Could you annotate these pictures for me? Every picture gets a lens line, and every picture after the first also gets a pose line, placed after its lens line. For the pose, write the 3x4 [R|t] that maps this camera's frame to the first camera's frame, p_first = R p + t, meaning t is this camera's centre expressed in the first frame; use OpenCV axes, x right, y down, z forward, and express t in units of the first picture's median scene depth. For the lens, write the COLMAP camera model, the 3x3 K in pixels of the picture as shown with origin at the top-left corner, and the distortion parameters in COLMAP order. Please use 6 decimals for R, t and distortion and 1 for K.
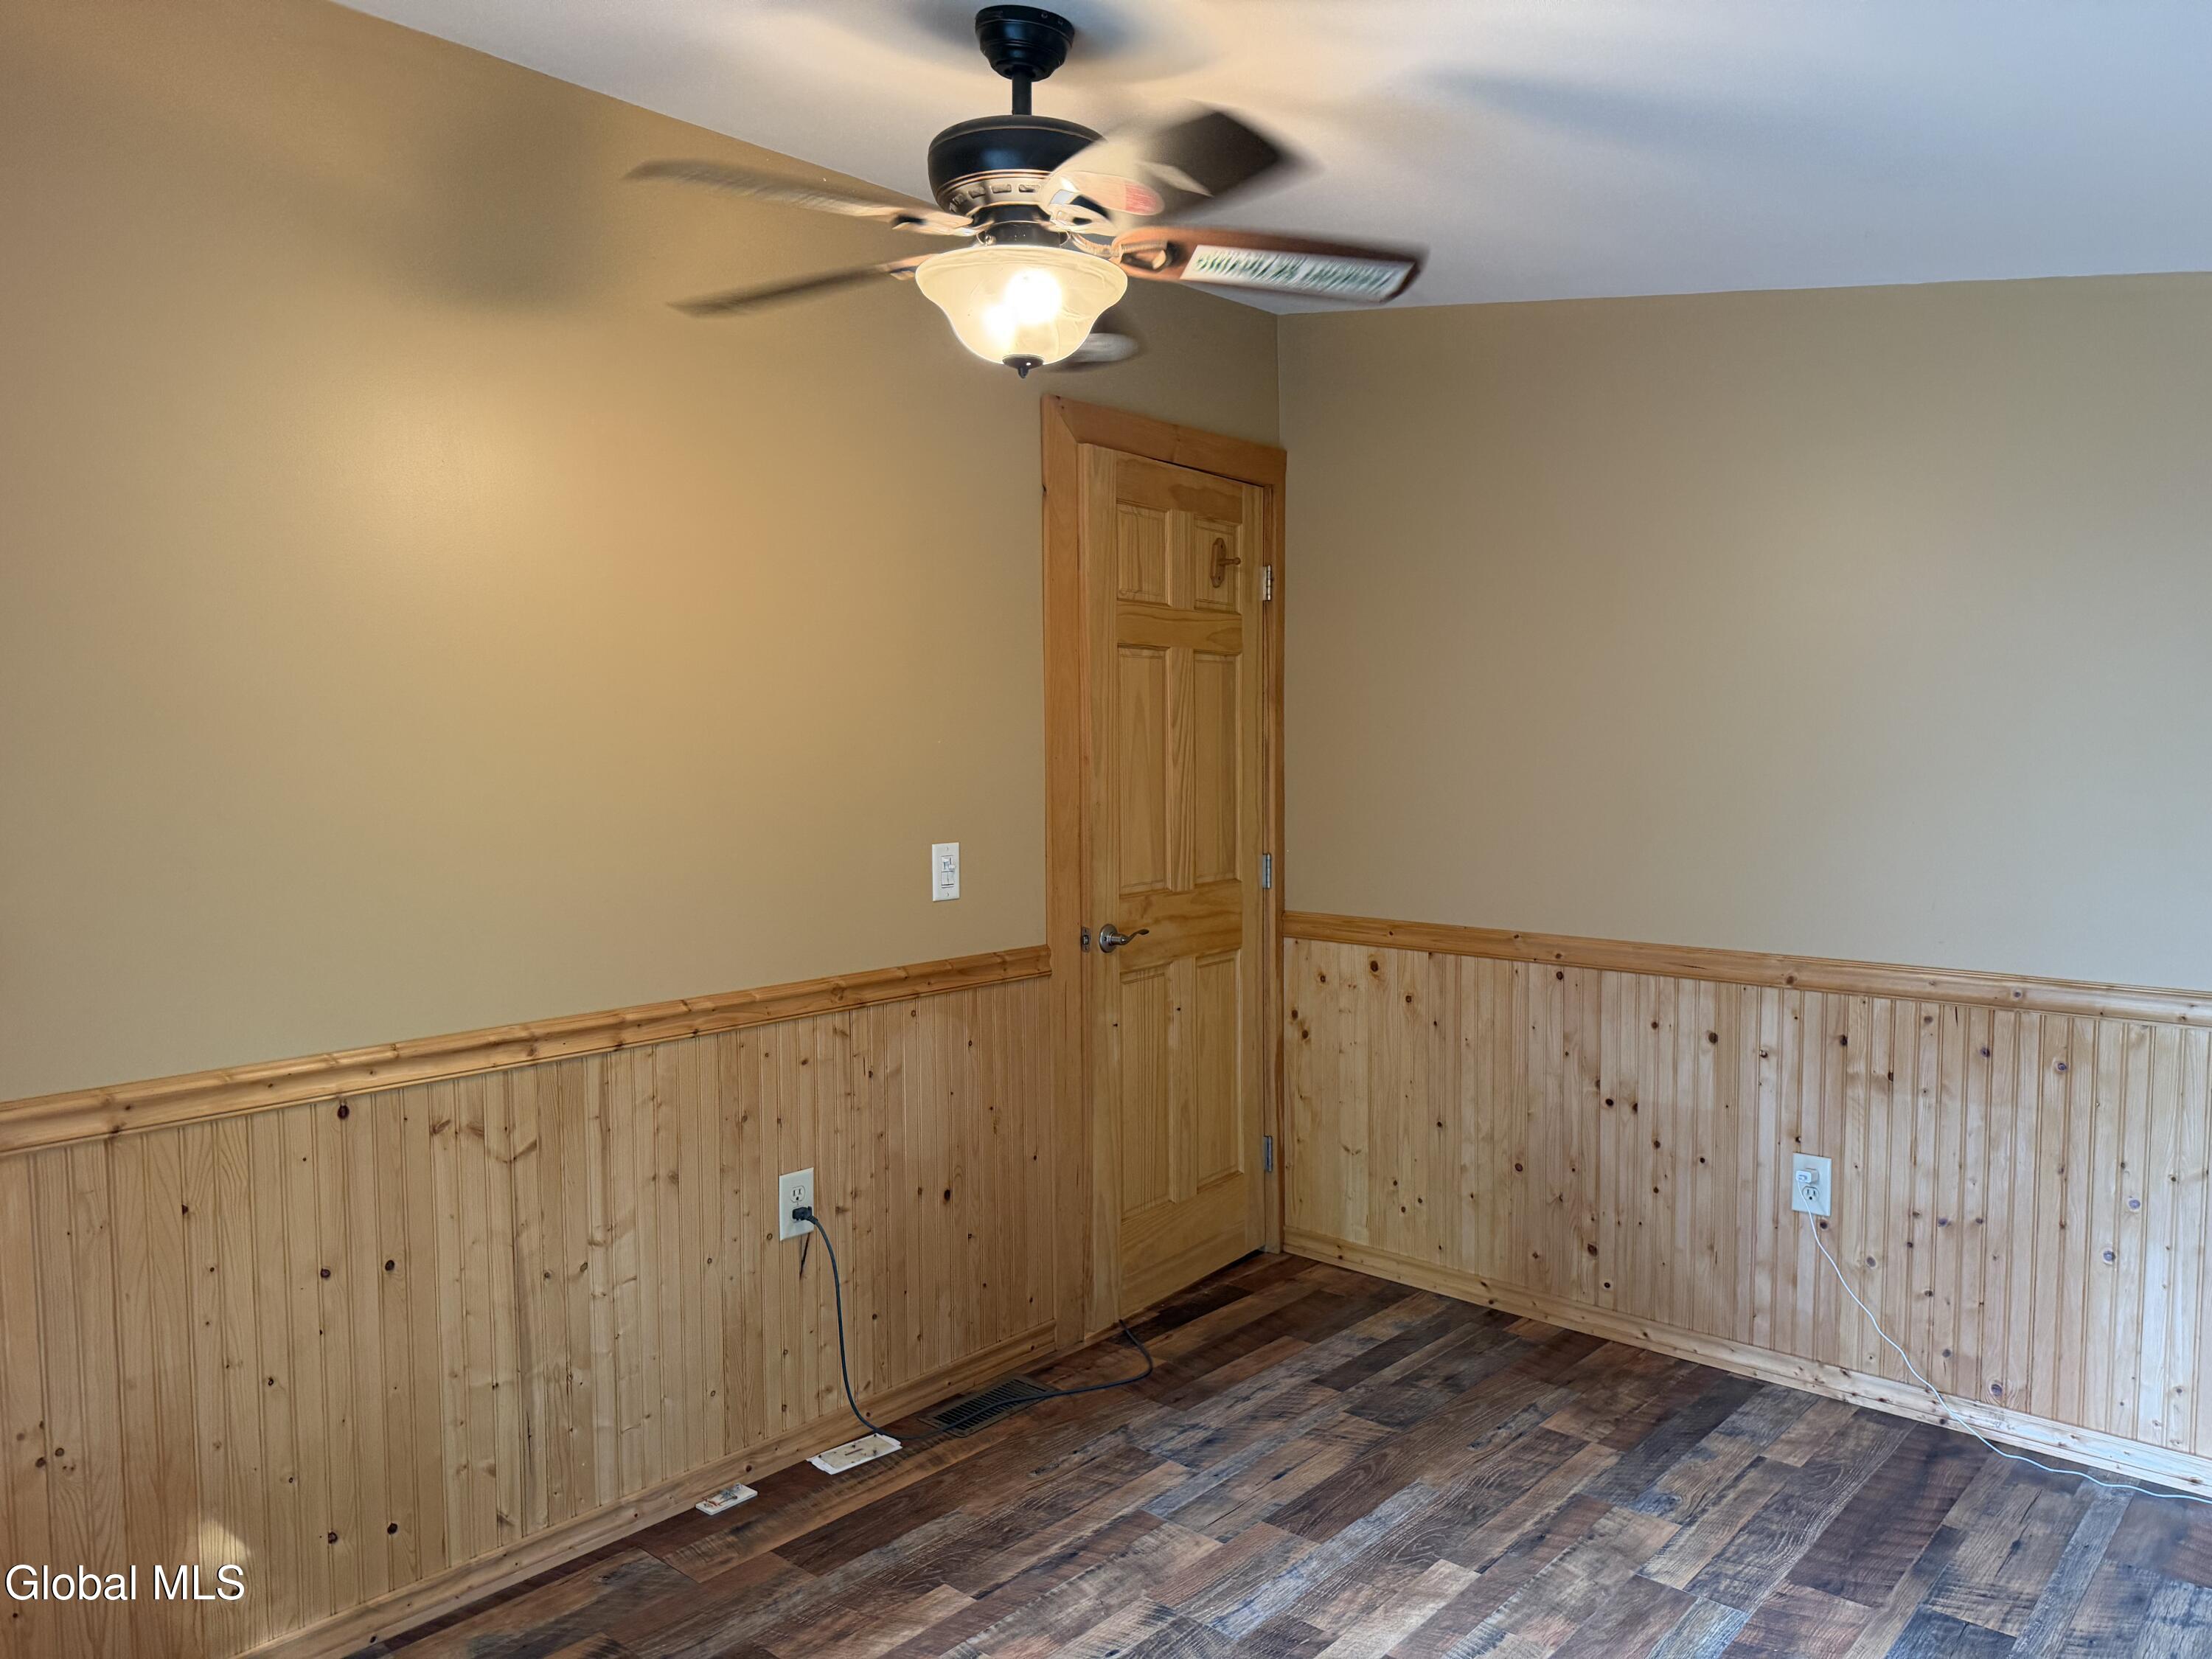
lens RADIAL K [[1571.0, 0, 1101.5], [0, 1571.0, 822.0], [0, 0, 1]] dist [0.109942, -0.192438]
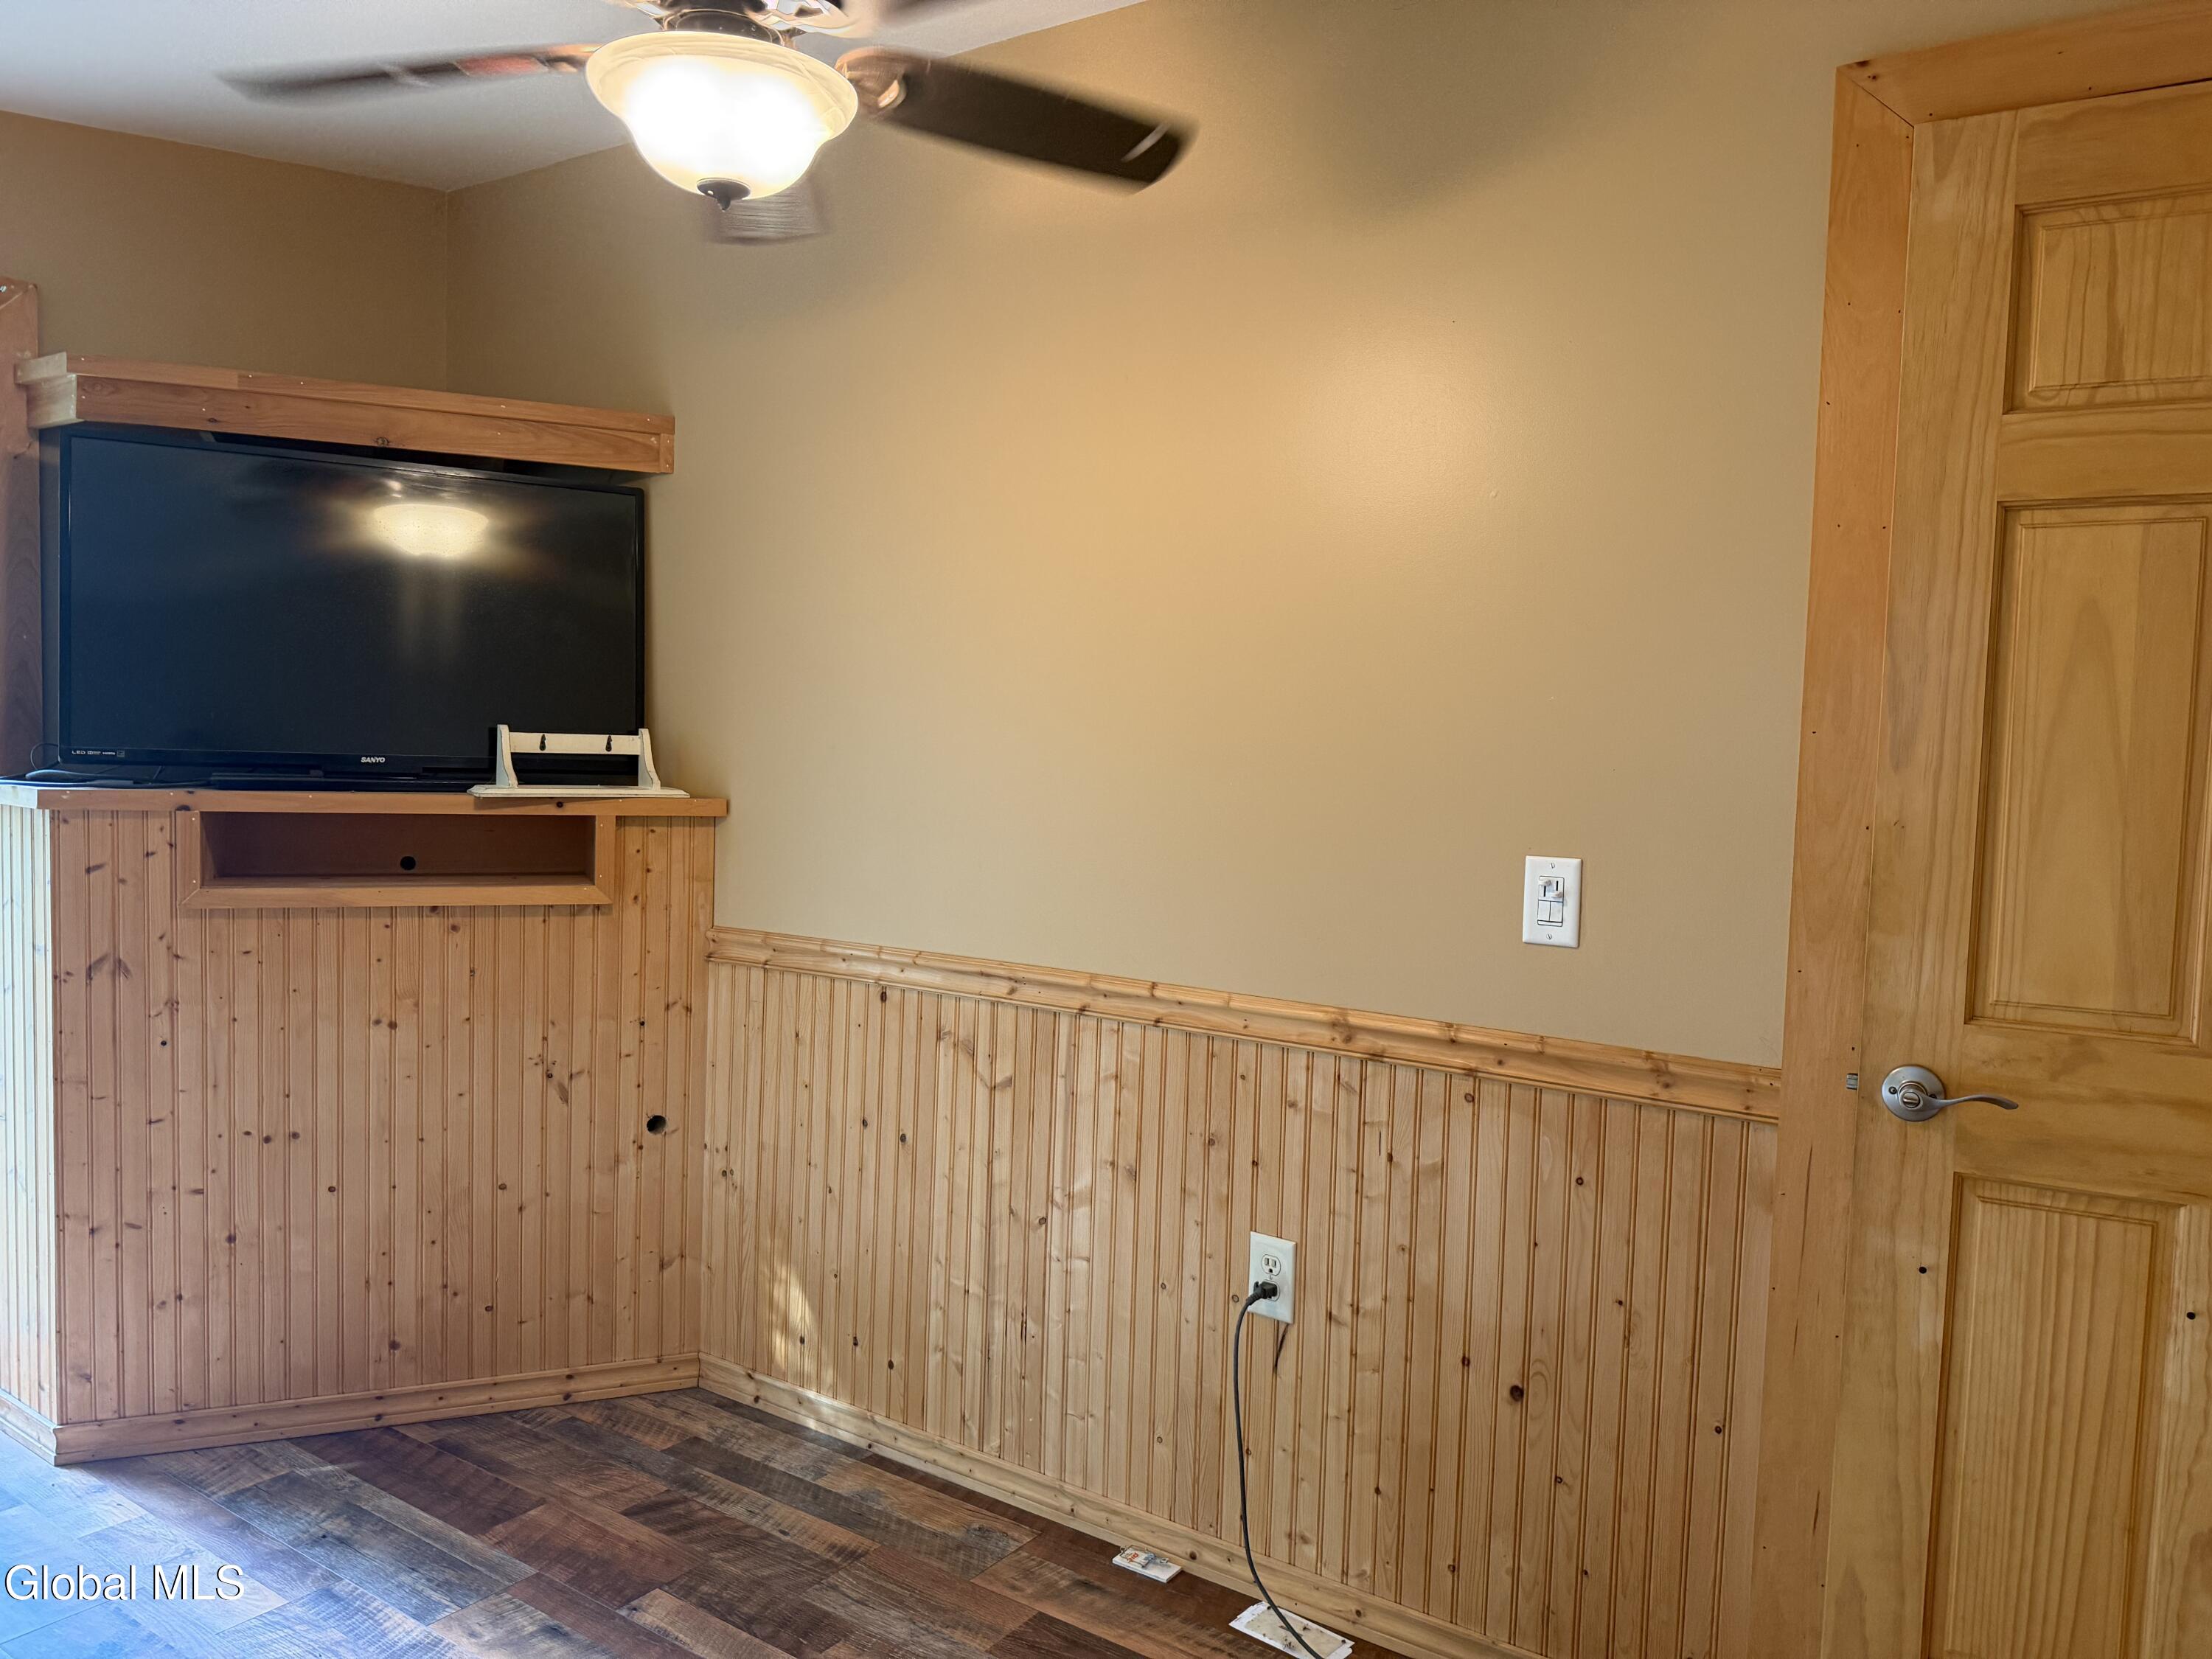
lens RADIAL K [[1571.0, 0, 1101.5], [0, 1571.0, 822.0], [0, 0, 1]] dist [0.109942, -0.192438]
pose [[0.119019, 0.067703, -0.990581, 0.631070], [-0.084062, 0.994778, 0.057889, -0.027712], [0.989327, 0.076380, 0.124088, 0.886930]]
